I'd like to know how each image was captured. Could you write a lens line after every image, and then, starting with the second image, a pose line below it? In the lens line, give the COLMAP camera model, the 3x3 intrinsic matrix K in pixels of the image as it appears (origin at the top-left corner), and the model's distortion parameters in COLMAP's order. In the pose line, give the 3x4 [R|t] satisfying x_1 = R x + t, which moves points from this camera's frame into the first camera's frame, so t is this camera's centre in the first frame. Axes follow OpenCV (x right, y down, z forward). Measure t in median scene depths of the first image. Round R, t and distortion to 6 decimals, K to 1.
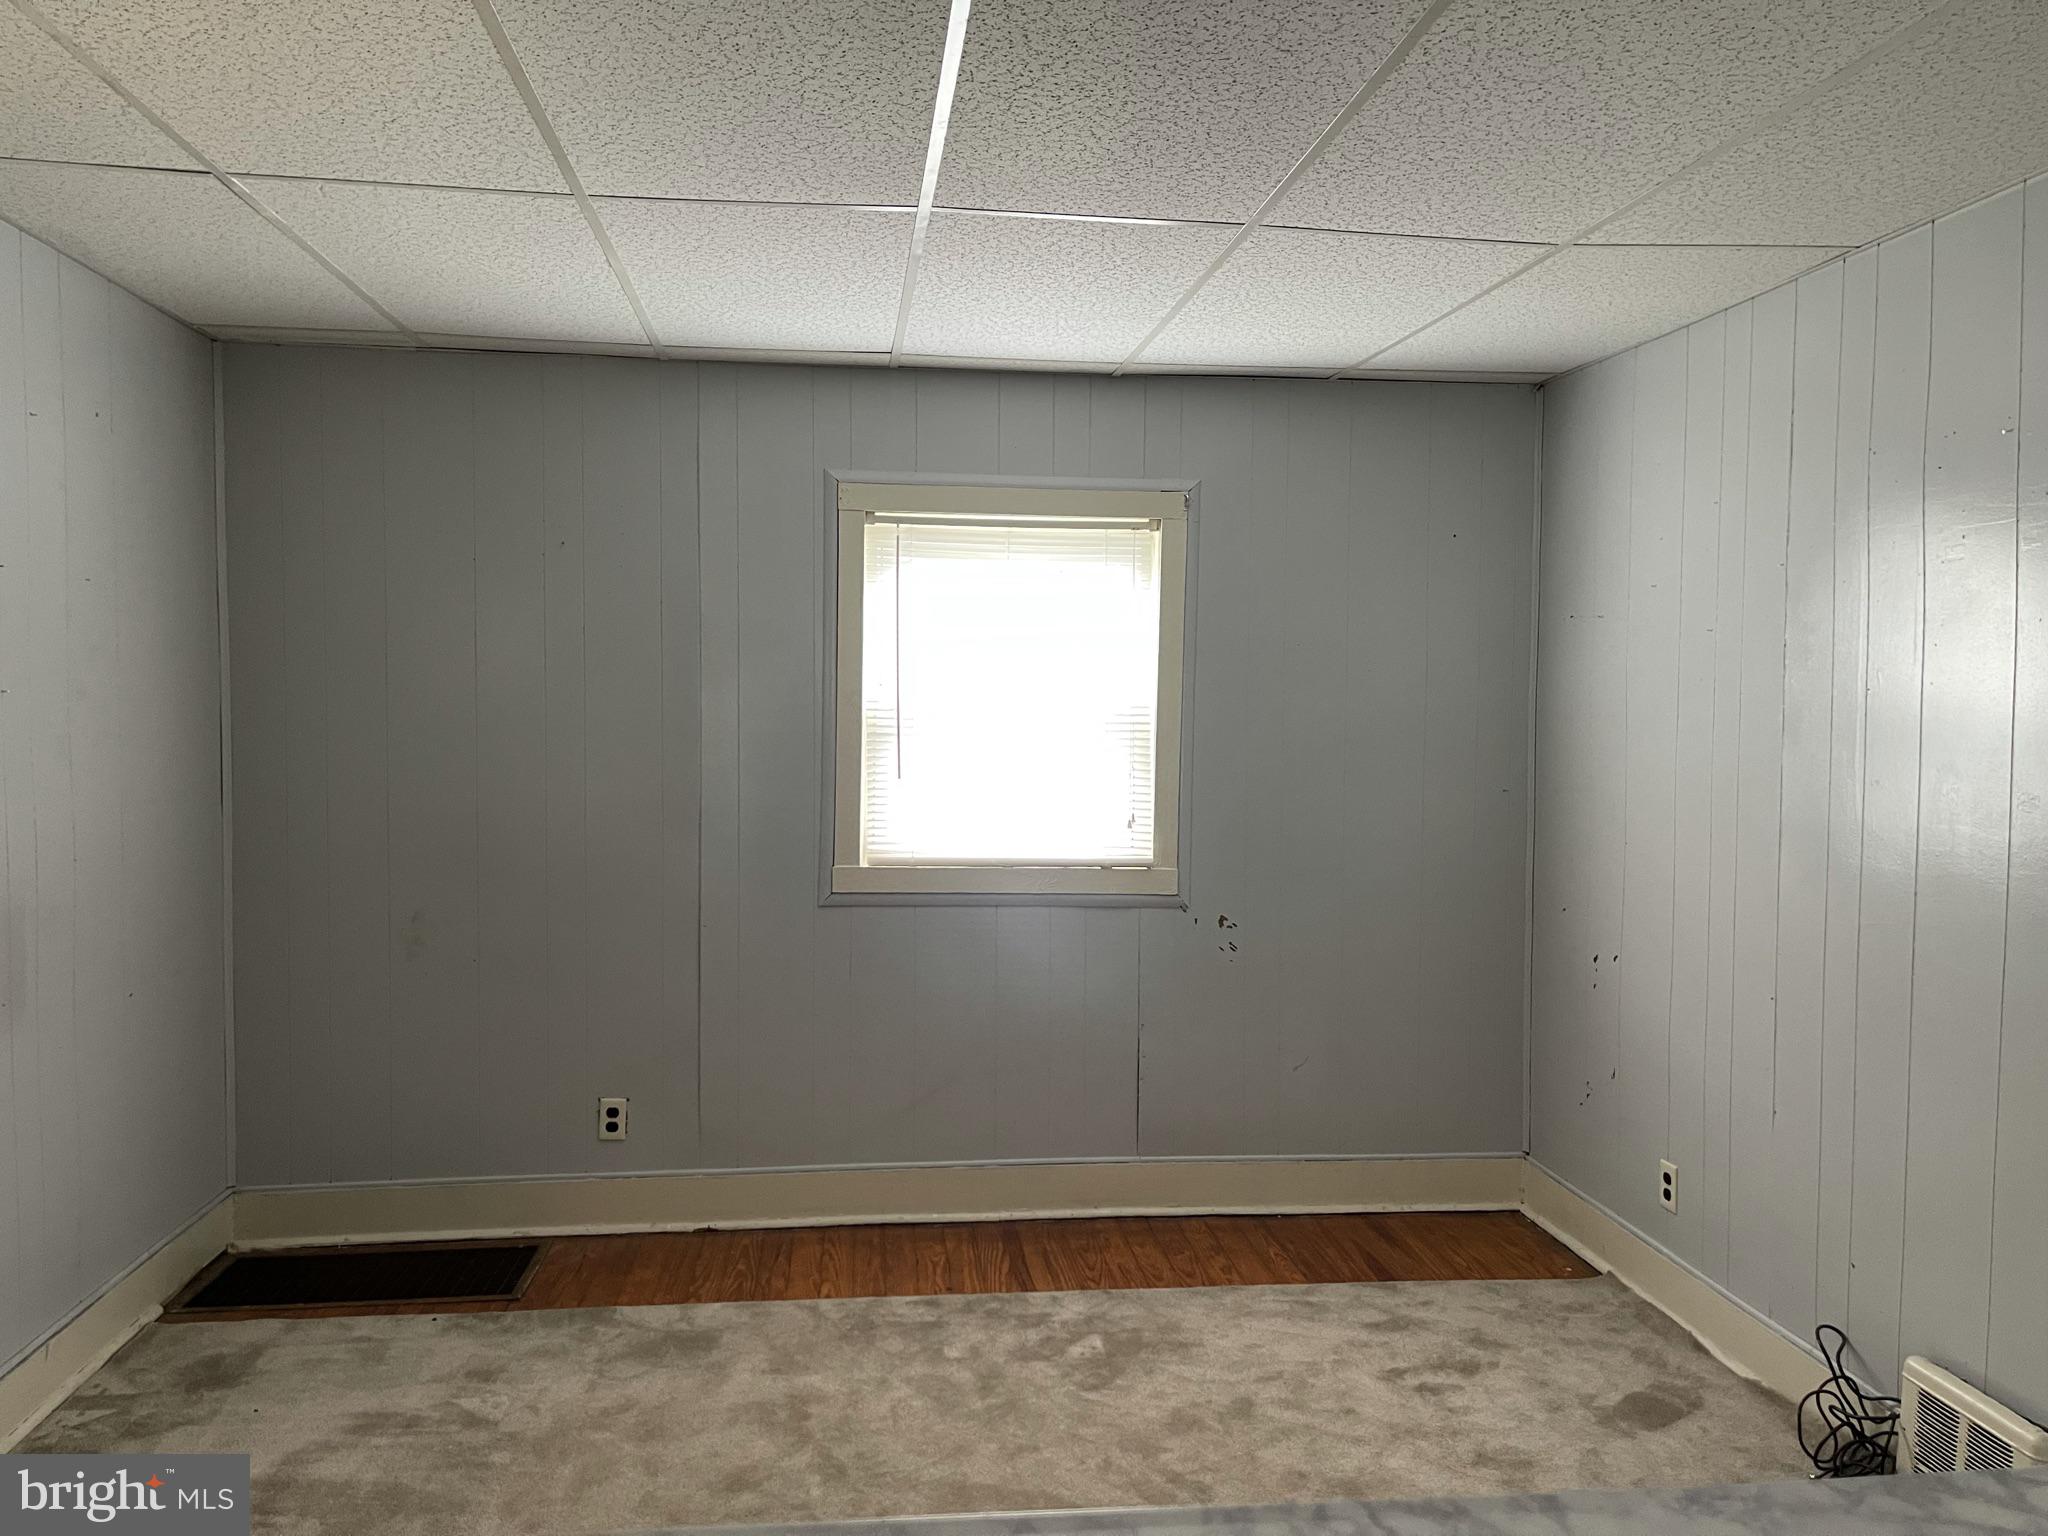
lens RADIAL K [[1538.7, 0, 1015.3], [0, 1538.7, 775.1], [0, 0, 1]] dist [0.057744, -0.074632]
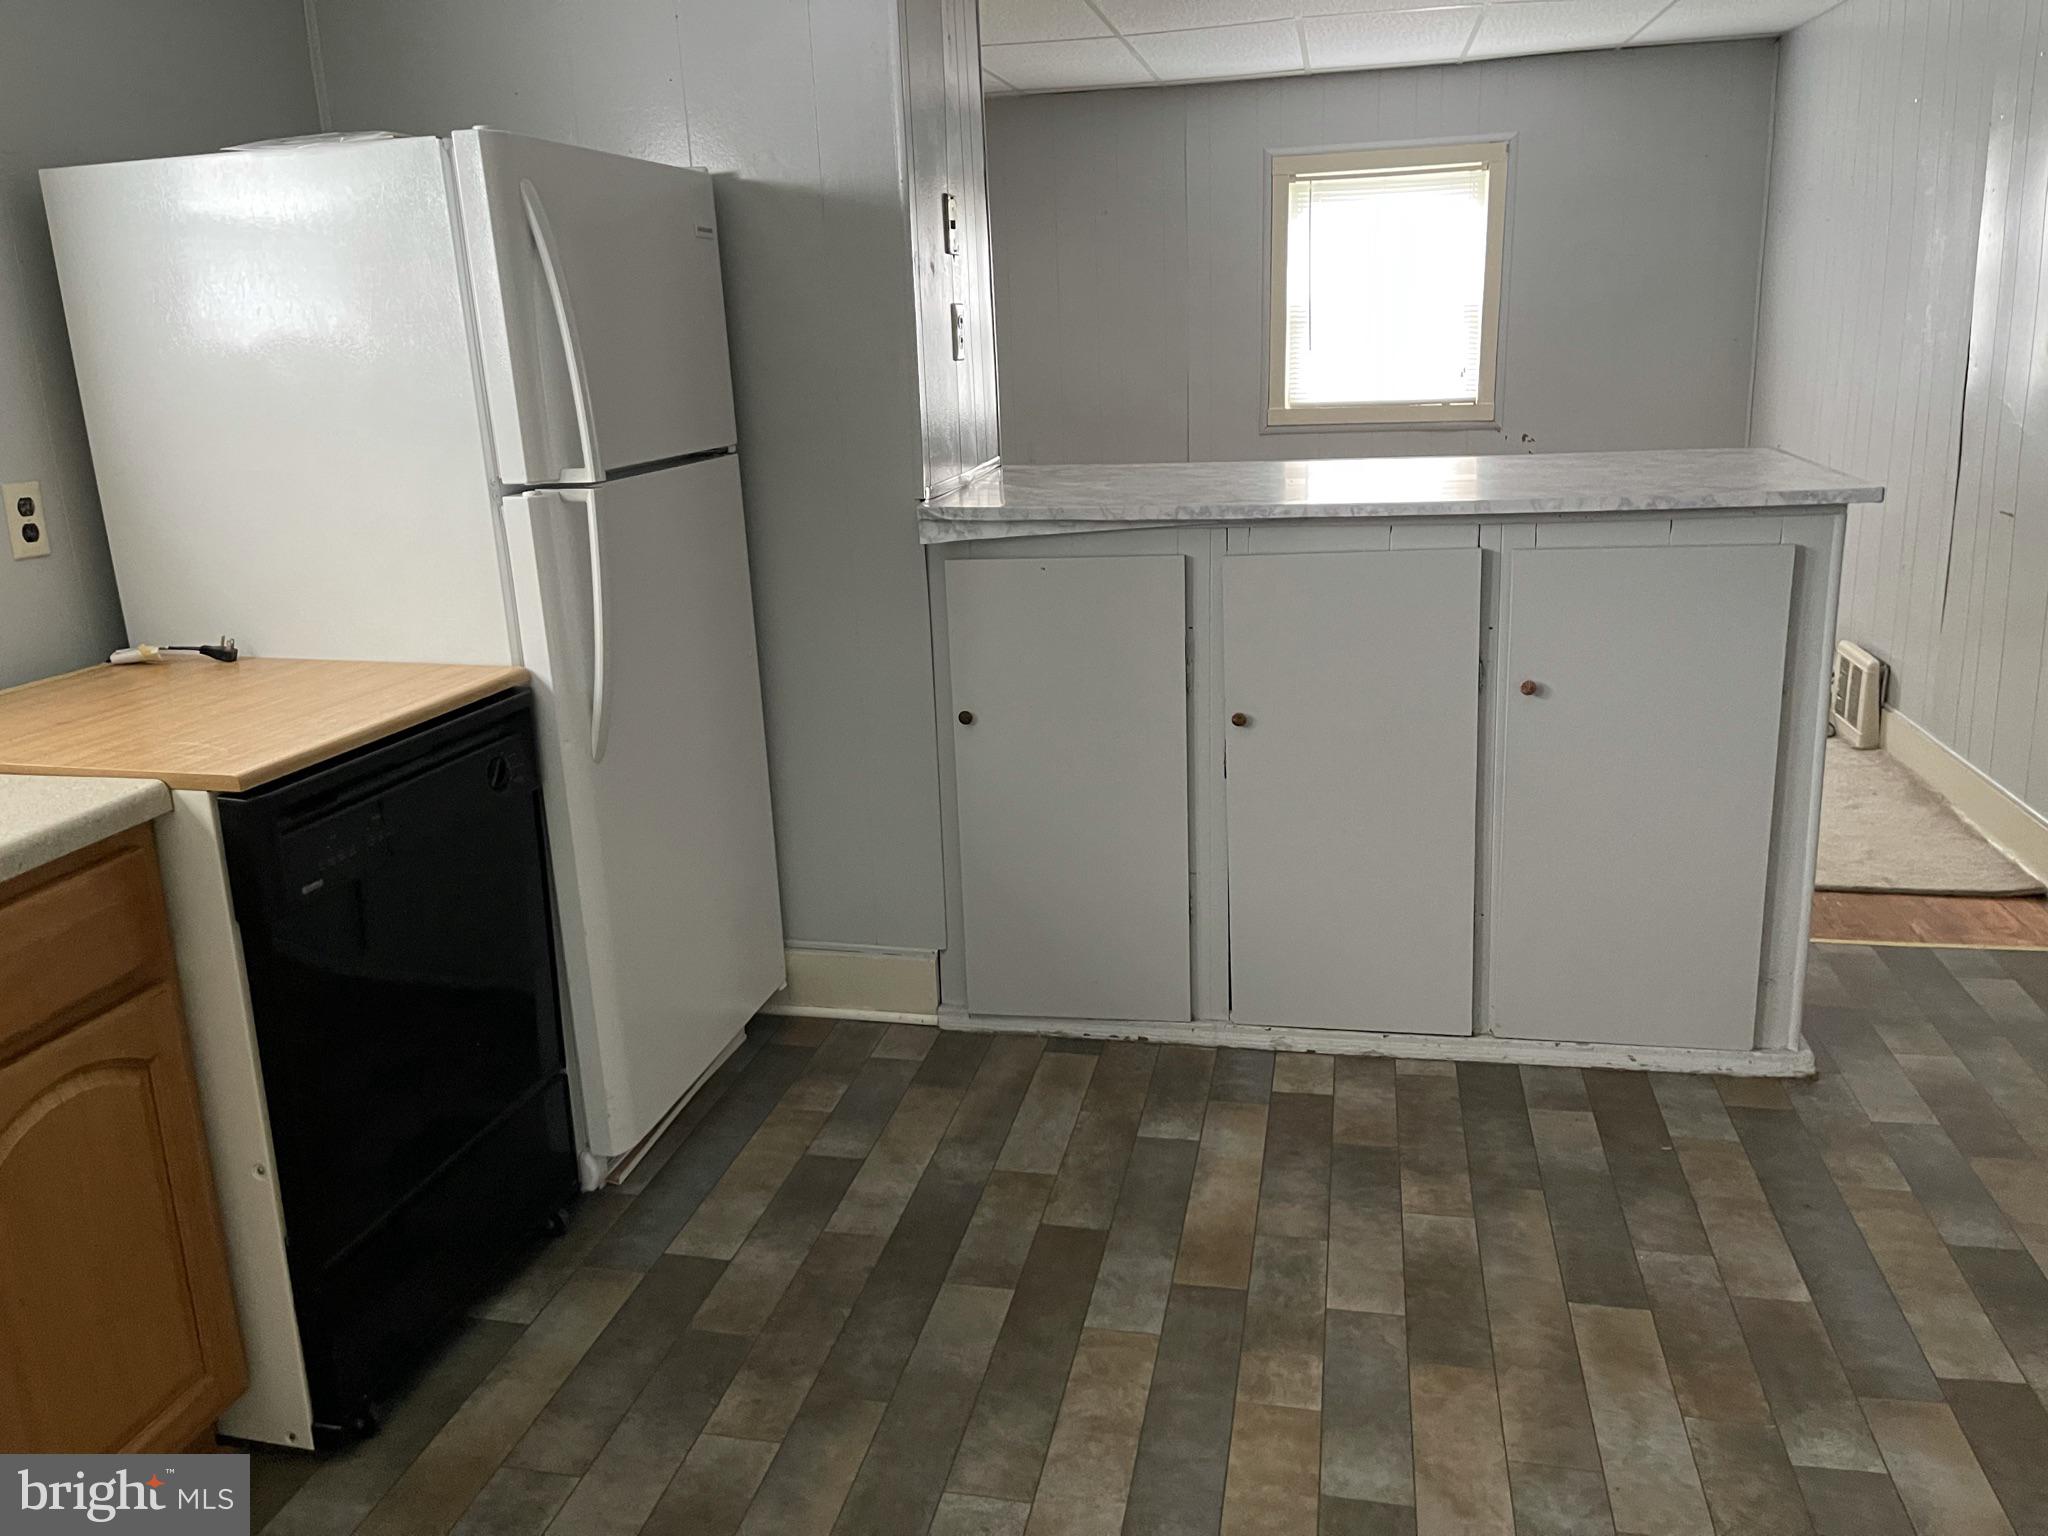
lens RADIAL K [[1538.7, 0, 1026.9], [0, 1538.7, 754.0], [0, 0, 1]] dist [0.057744, -0.074632]
pose [[0.949435, 0.038210, -0.311631, 0.161399], [0.032661, 0.975162, 0.219073, 0.049177], [0.312261, -0.218174, 0.924604, -0.663270]]
